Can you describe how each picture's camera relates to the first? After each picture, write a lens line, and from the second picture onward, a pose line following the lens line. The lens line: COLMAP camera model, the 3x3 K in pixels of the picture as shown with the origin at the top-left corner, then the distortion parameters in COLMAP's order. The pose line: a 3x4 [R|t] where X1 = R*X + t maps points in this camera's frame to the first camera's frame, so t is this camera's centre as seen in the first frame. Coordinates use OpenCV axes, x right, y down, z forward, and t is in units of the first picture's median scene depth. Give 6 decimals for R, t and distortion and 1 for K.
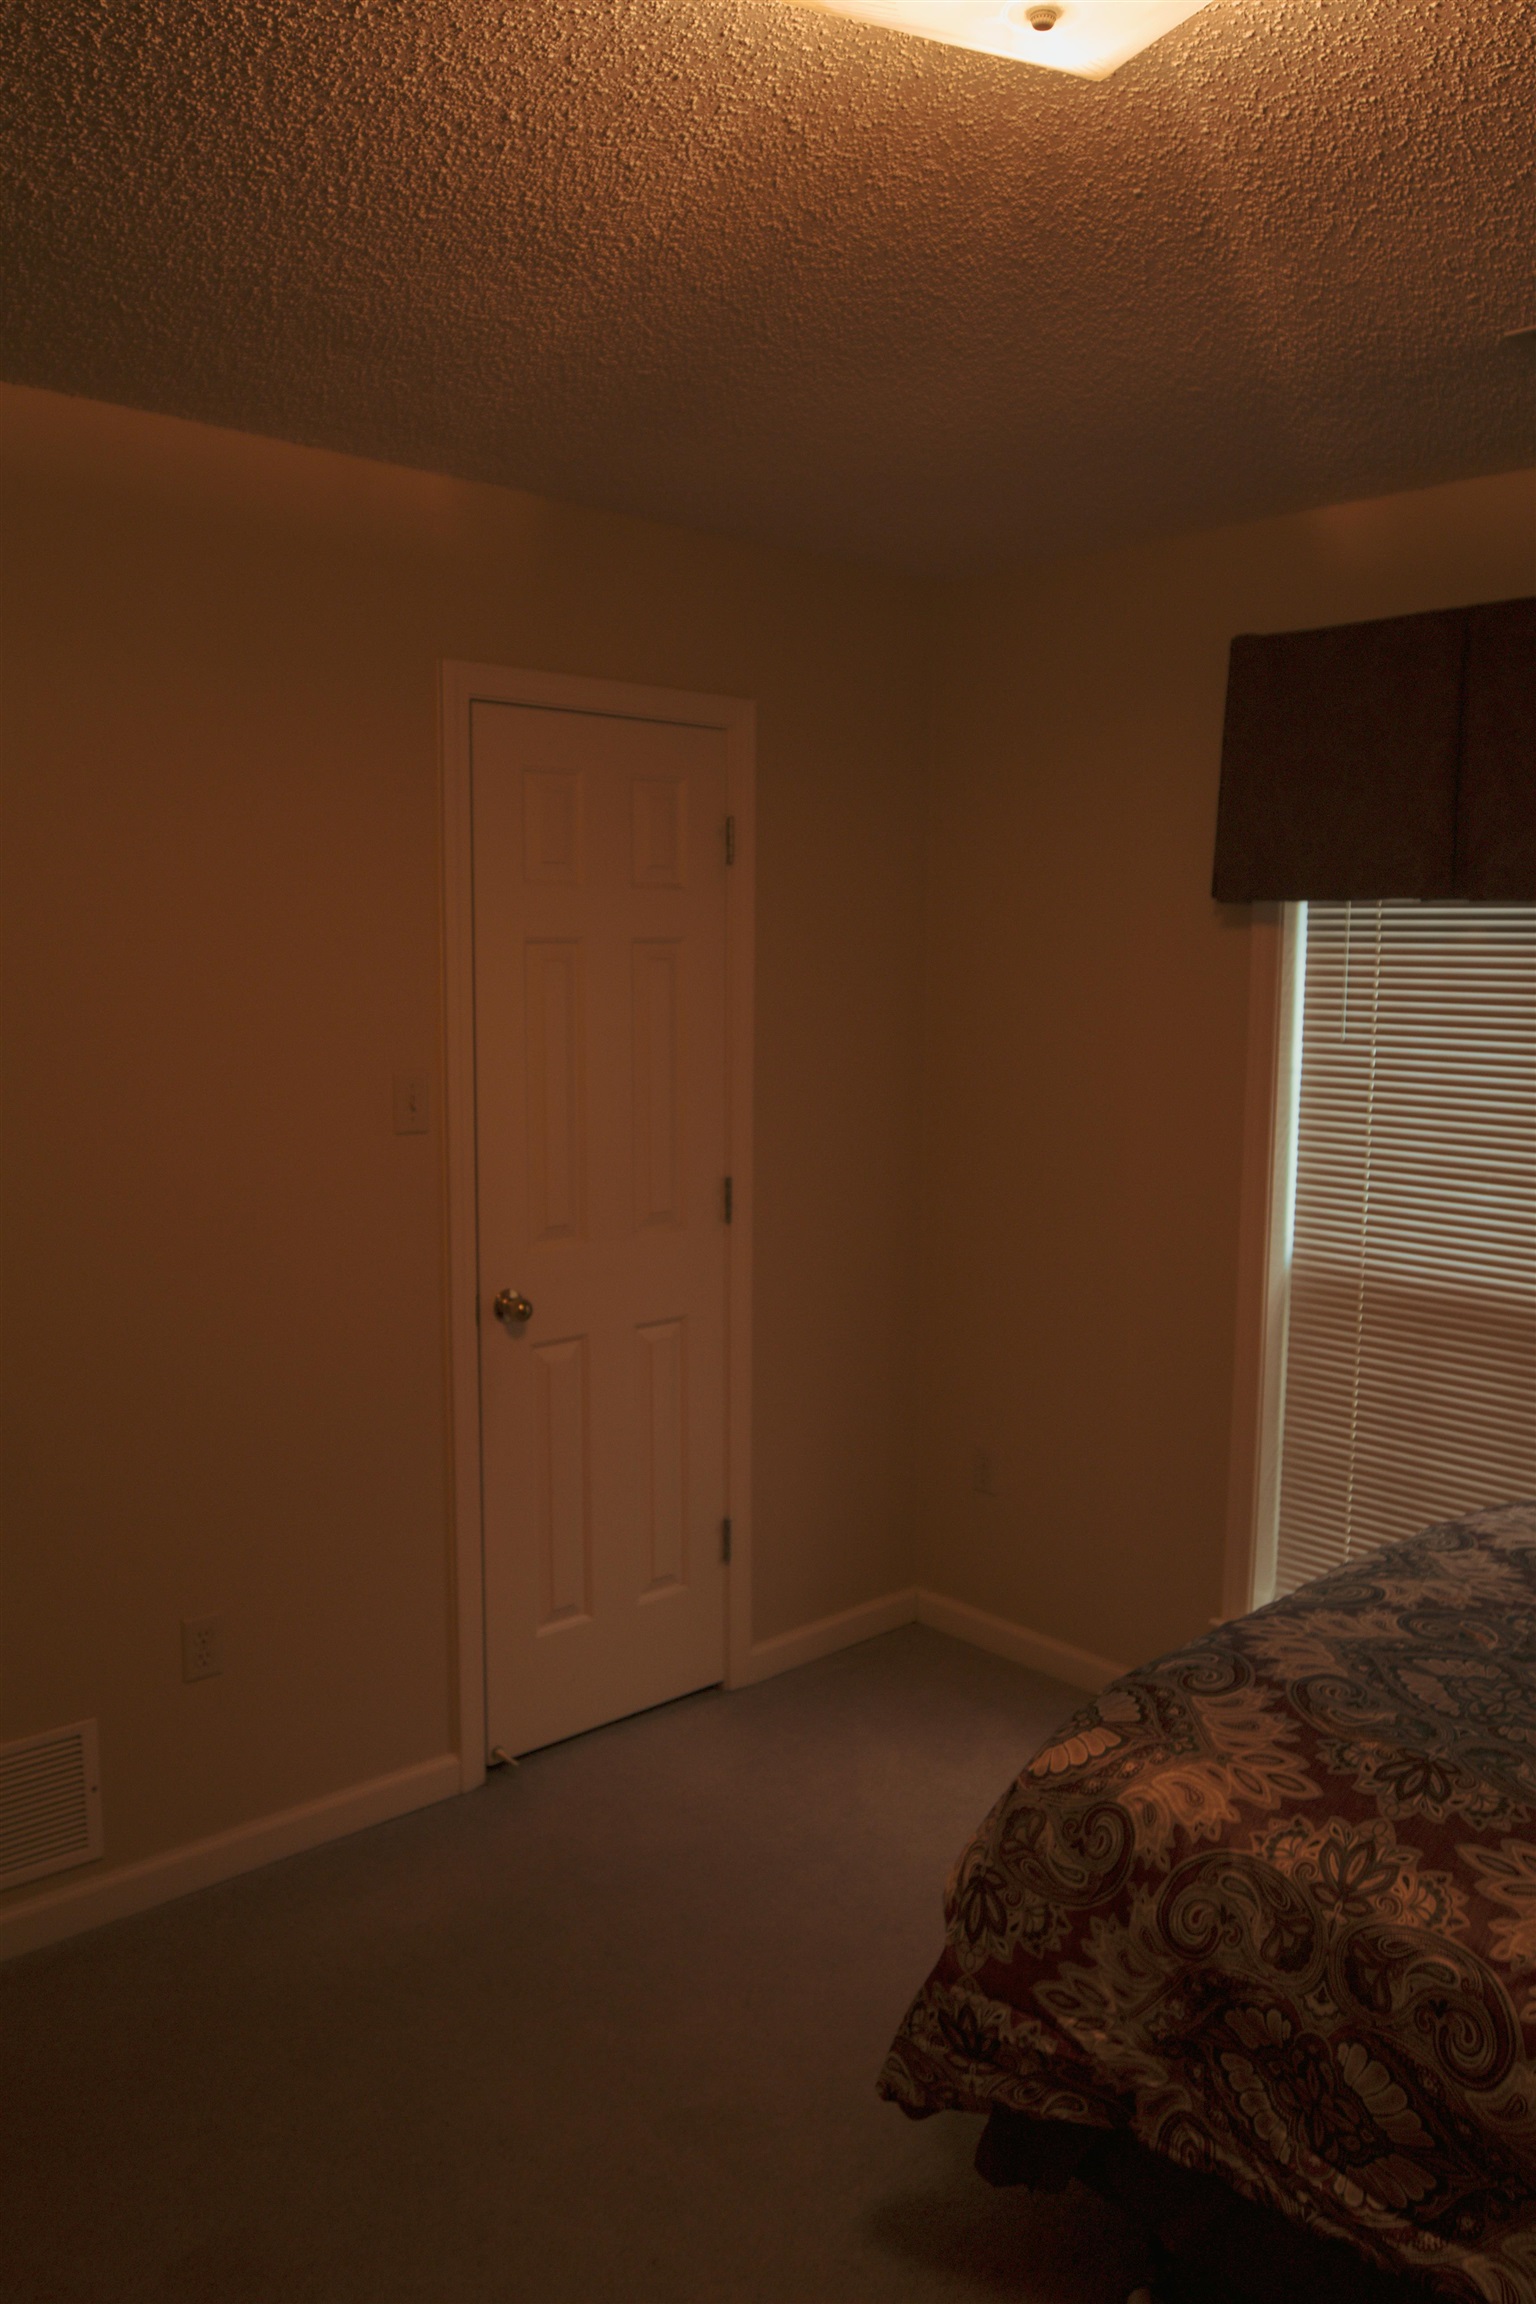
lens RADIAL K [[1712.5, 0, 768.0], [0, 1712.5, 1152.0], [0, 0, 1]] dist [-0.043787, 0.027854]
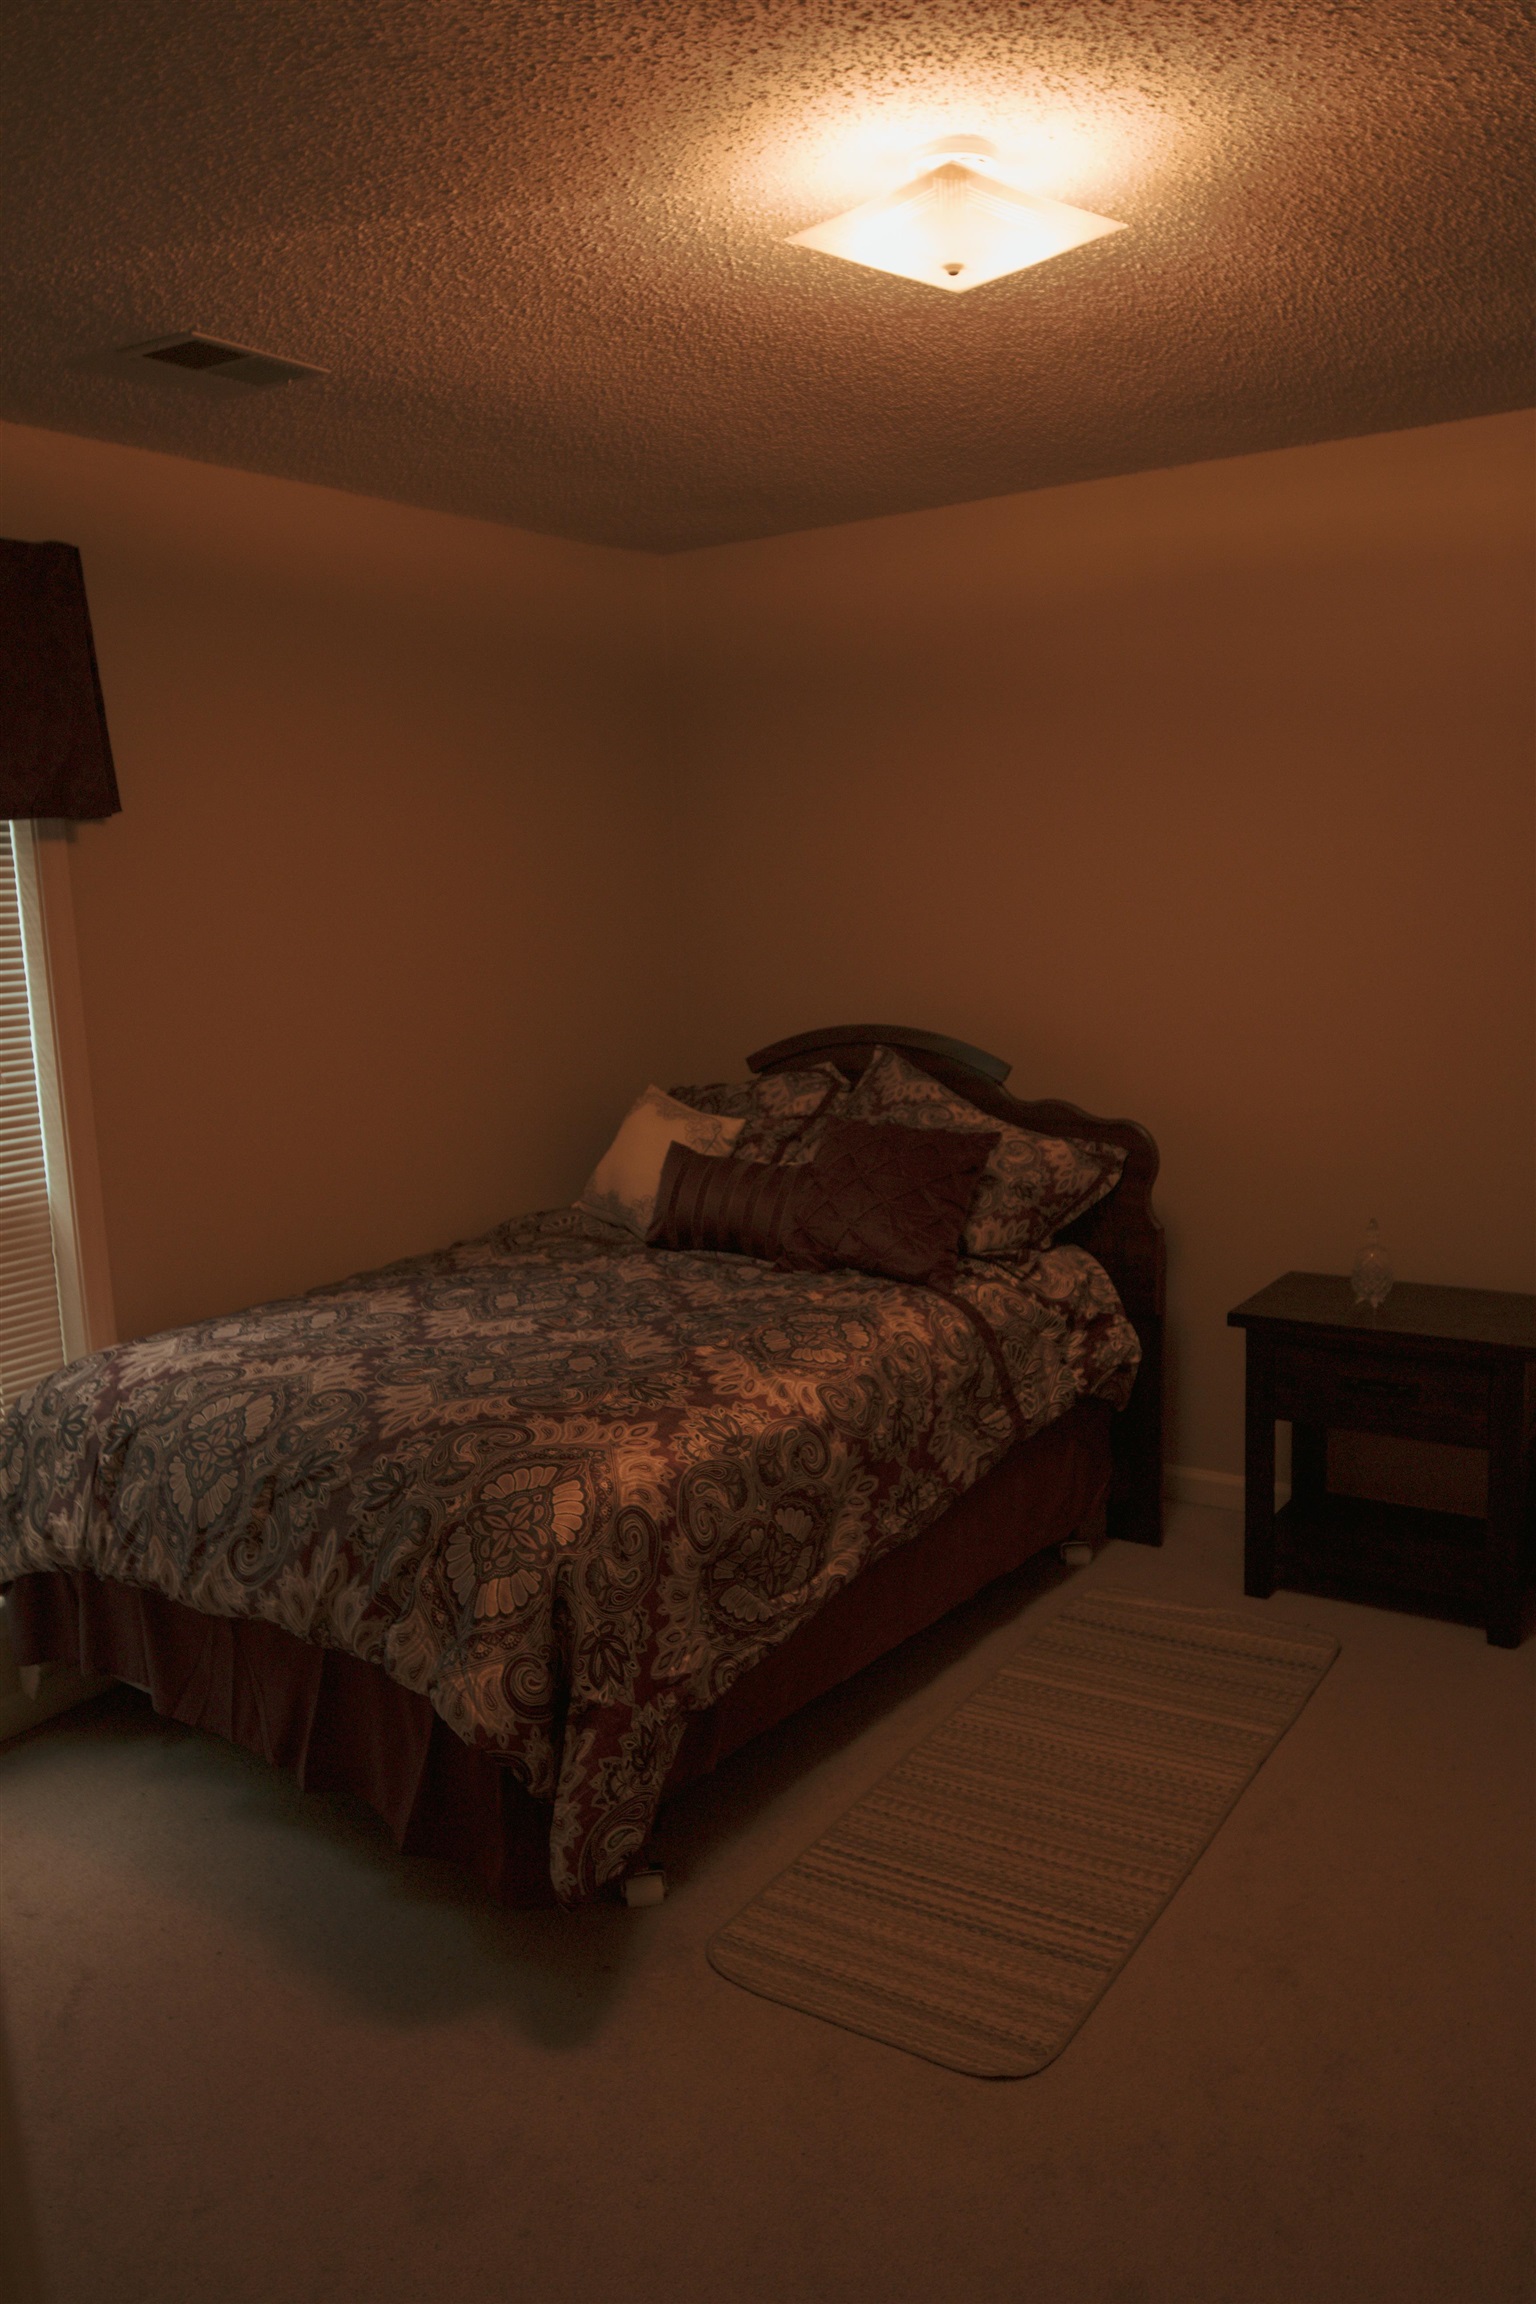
lens RADIAL K [[1712.5, 0, 768.0], [0, 1712.5, 1152.0], [0, 0, 1]] dist [-0.043787, 0.027854]
pose [[-0.238250, -0.157314, 0.958379, -1.044632], [0.158126, 0.967344, 0.198095, -0.118476], [-0.958245, 0.198741, -0.205594, 1.140547]]
